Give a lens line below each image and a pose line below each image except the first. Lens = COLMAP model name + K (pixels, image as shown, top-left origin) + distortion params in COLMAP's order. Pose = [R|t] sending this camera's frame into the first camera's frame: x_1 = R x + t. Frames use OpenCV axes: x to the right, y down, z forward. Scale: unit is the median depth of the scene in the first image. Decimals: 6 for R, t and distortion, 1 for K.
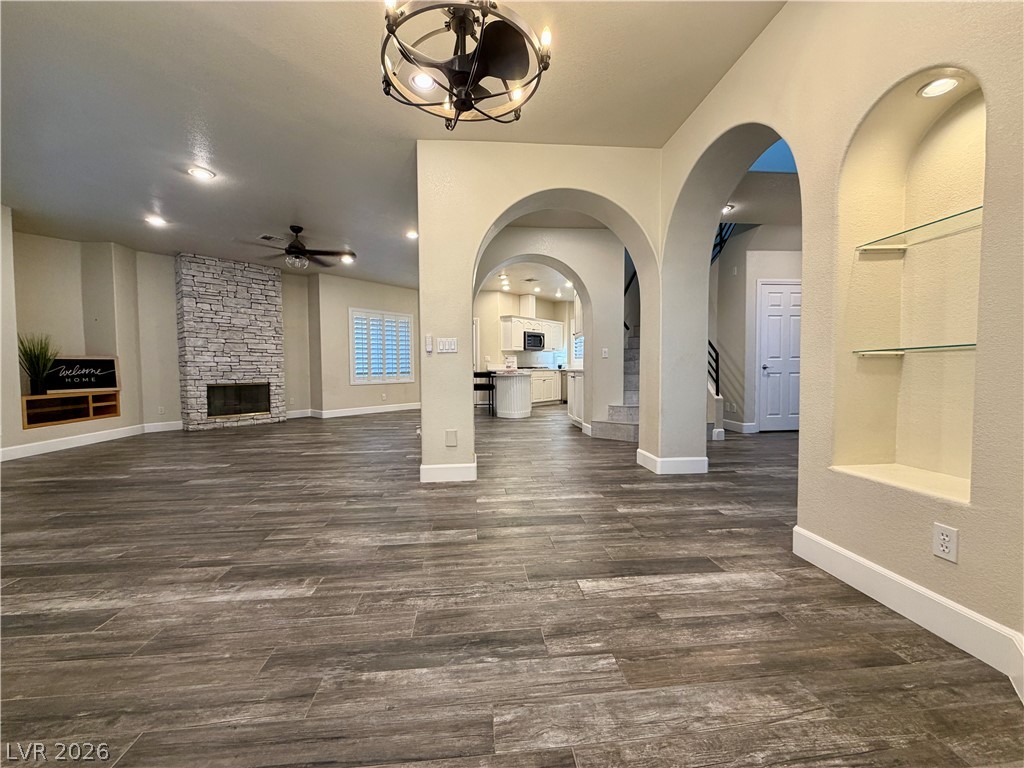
lens RADIAL K [[409.1, 0, 509.4], [0, 409.1, 384.9], [0, 0, 1]] dist [0.000260, -0.000155]
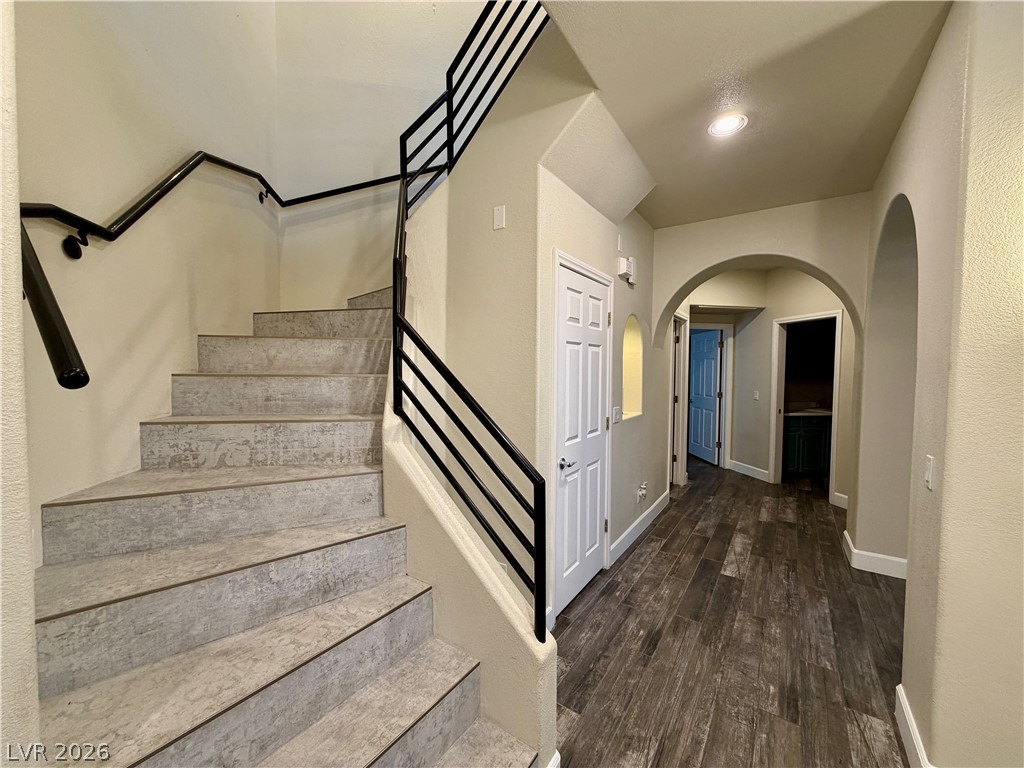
lens RADIAL K [[409.1, 0, 509.4], [0, 409.1, 384.9], [0, 0, 1]] dist [0.000260, -0.000155]
pose [[0.646943, -0.019947, 0.762278, 0.297686], [0.020482, 0.999752, 0.008778, -0.143003], [-0.762264, 0.009934, 0.647191, 0.845563]]
